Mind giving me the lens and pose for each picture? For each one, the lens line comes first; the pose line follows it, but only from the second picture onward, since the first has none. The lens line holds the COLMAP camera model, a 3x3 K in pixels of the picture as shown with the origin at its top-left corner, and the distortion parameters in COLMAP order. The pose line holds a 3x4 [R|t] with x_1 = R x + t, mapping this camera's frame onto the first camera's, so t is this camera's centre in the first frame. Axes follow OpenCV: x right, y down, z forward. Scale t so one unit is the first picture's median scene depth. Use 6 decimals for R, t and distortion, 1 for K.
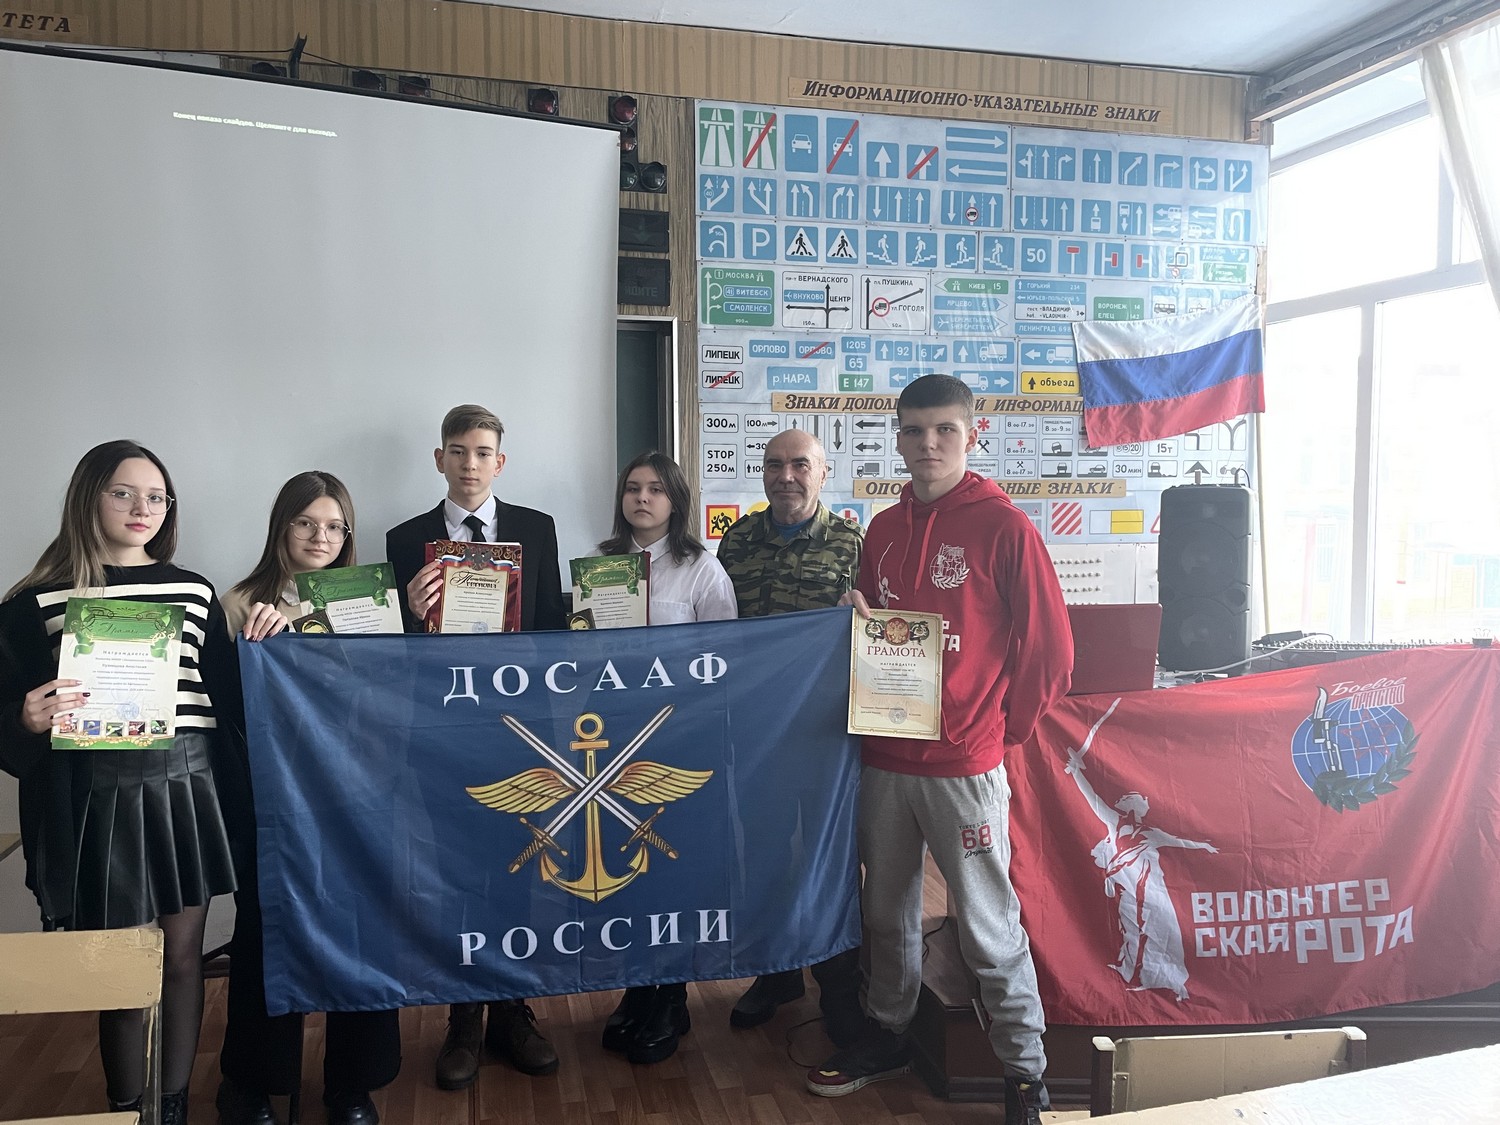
lens RADIAL K [[1156.4, 0, 750.8], [0, 1156.4, 562.0], [0, 0, 1]] dist [0.075422, -0.103179]
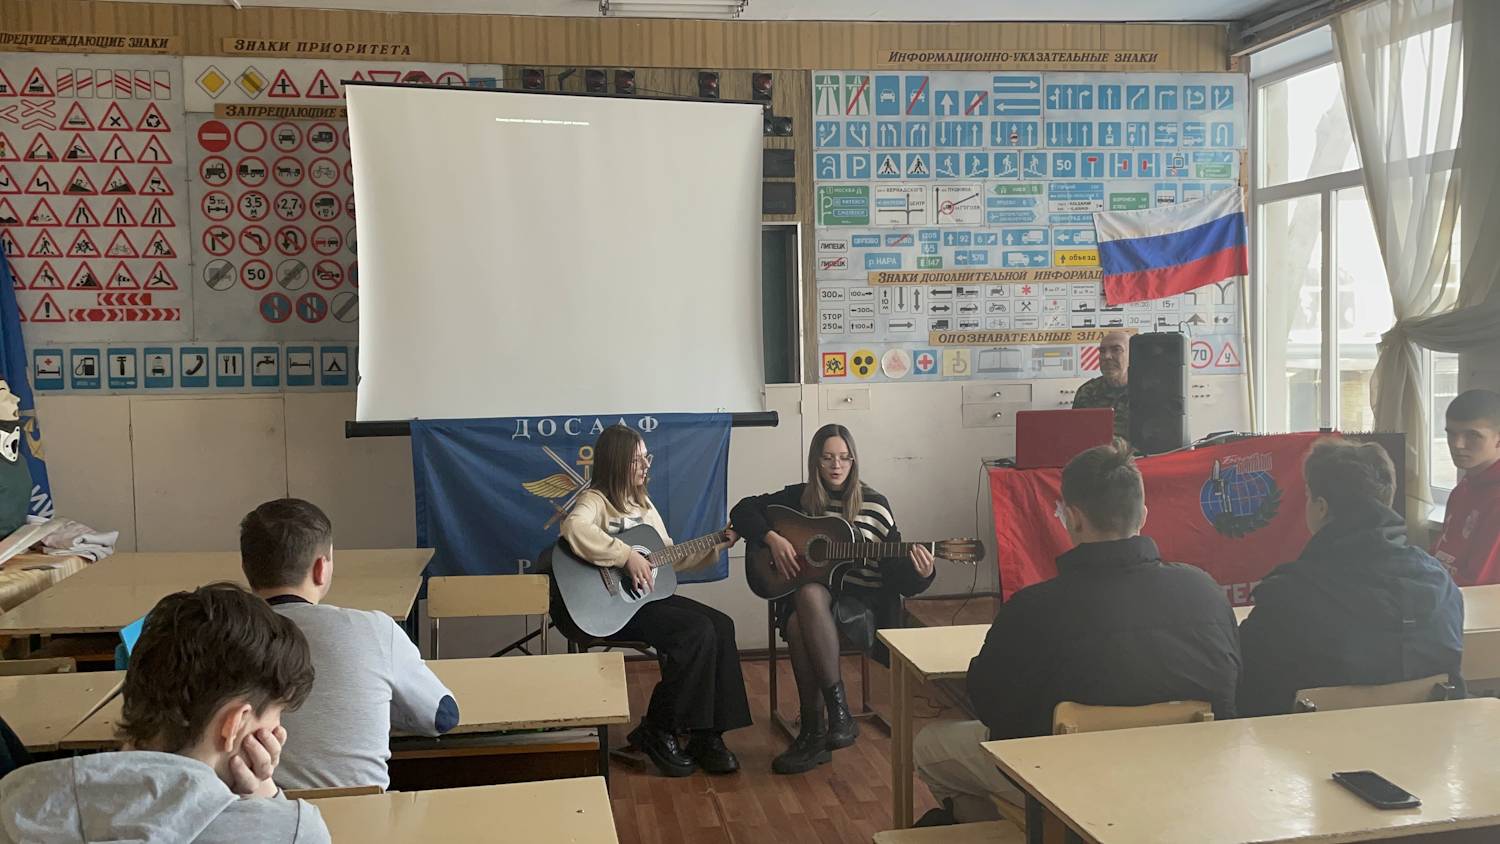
lens RADIAL K [[1332.0, 0, 732.0], [0, 1332.0, 403.9], [0, 0, 1]] dist [0.099063, -0.151143]
pose [[0.995187, -0.013610, -0.097048, 0.008375], [0.012157, 0.999805, -0.015550, 0.036878], [0.097241, 0.014296, 0.995158, -0.623157]]
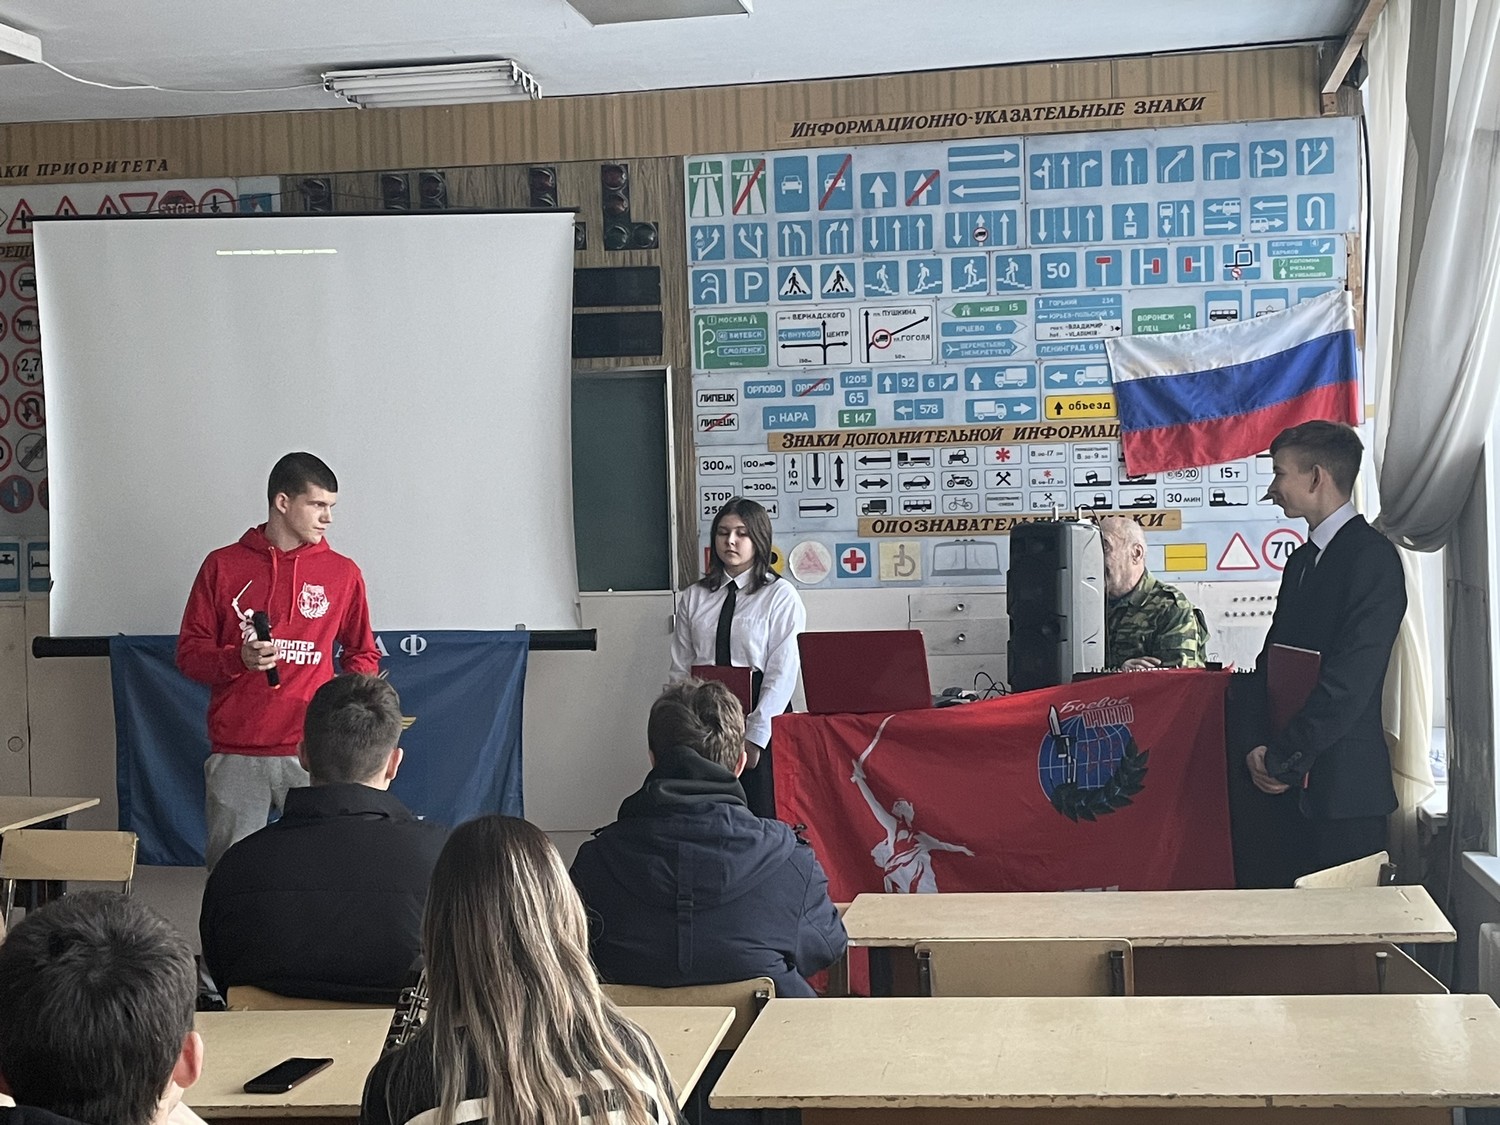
lens RADIAL K [[2171.4, 0, 695.2], [0, 2171.4, 552.2], [0, 0, 1]] dist [0.103021, 0.000000]
pose [[0.911042, -0.016971, -0.411965, 0.727129], [-0.001366, 0.999023, -0.044175, 0.038060], [0.412312, 0.040808, 0.910128, -0.715350]]
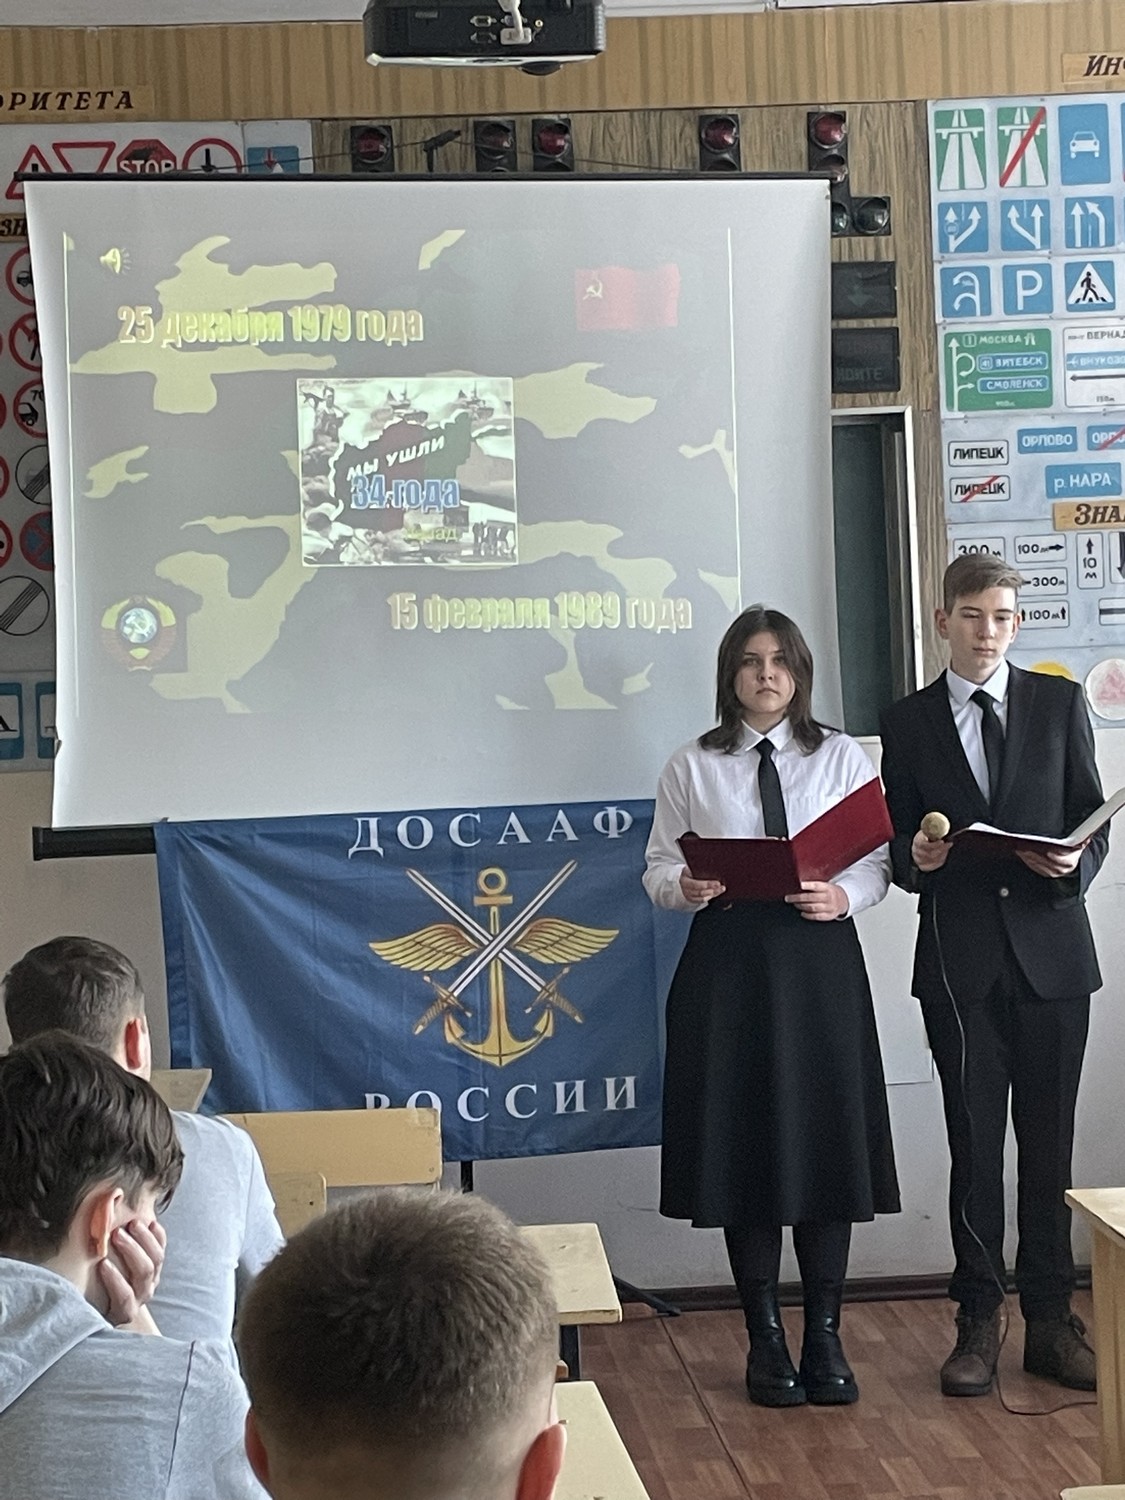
lens RADIAL K [[3130.6, 0, 526.5], [0, 3130.6, 727.3], [0, 0, 1]] dist [0.114446, 0.000000]
pose [[0.983444, -0.038658, -0.177040, 0.035696], [0.032492, 0.998765, -0.037598, 0.046643], [0.178275, 0.031223, 0.983485, -0.887129]]
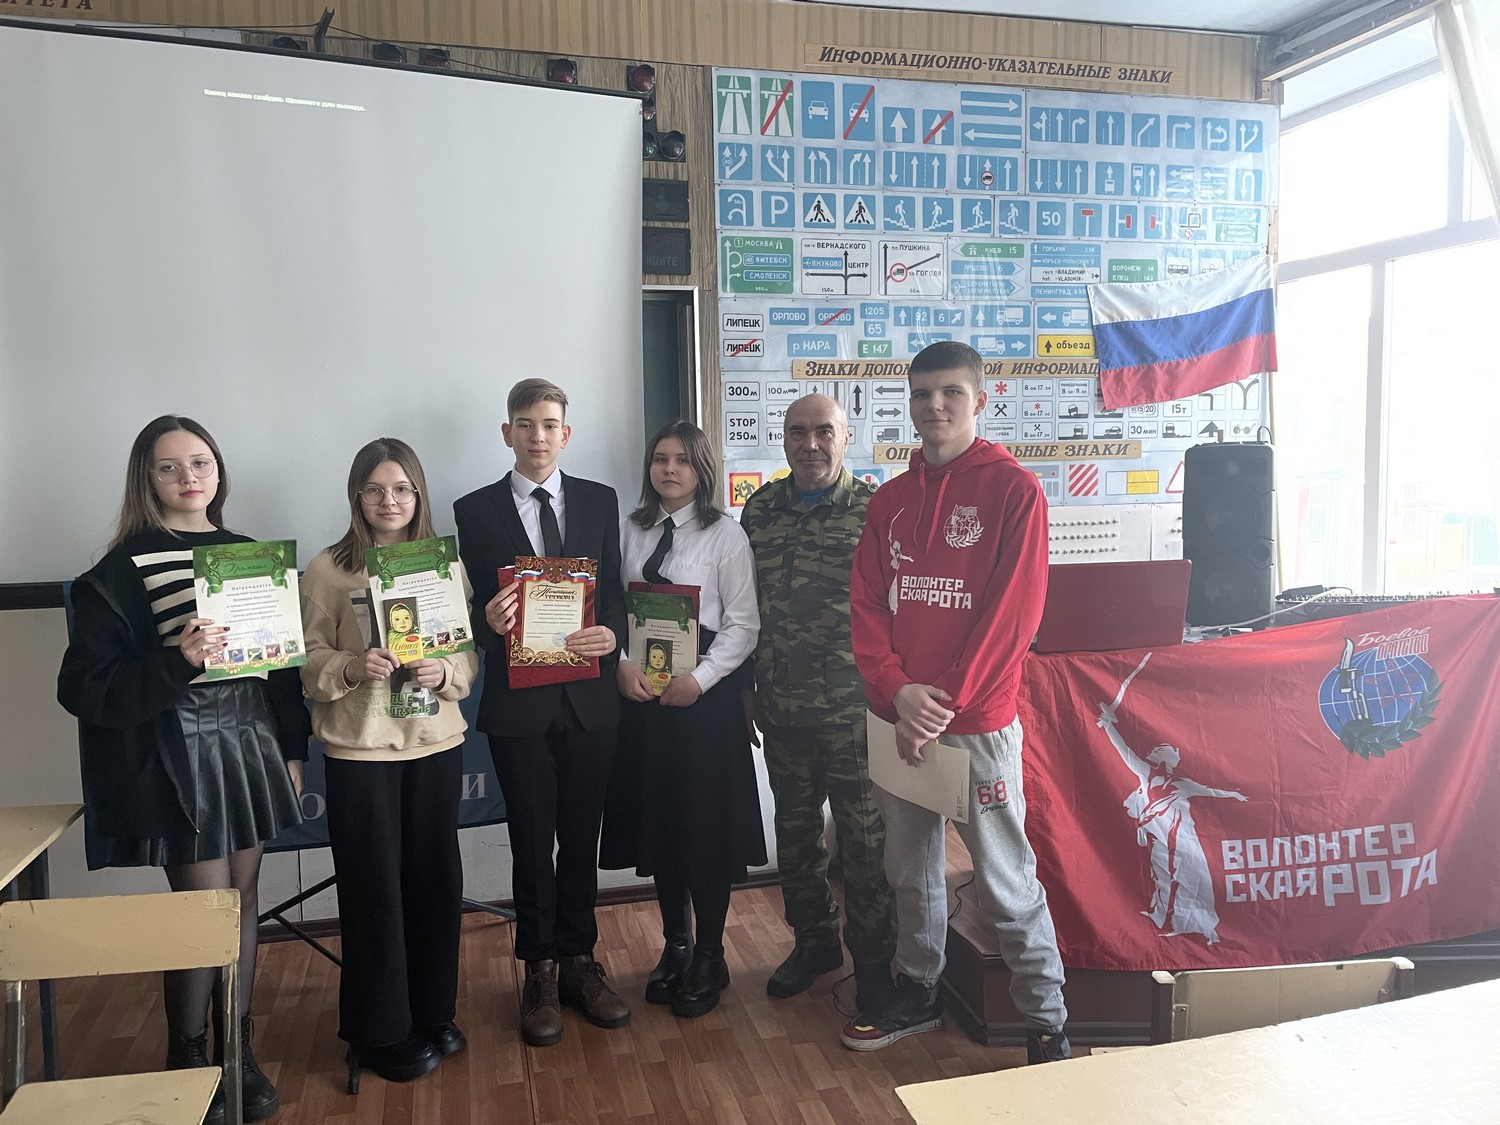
lens RADIAL K [[1156.4, 0, 747.1], [0, 1156.4, 562.3], [0, 0, 1]] dist [0.075422, -0.103179]
pose [[0.999828, -0.017689, 0.005528, -0.029881], [0.017548, 0.999544, 0.024560, 0.004407], [-0.005960, -0.024459, 0.999683, -0.013437]]
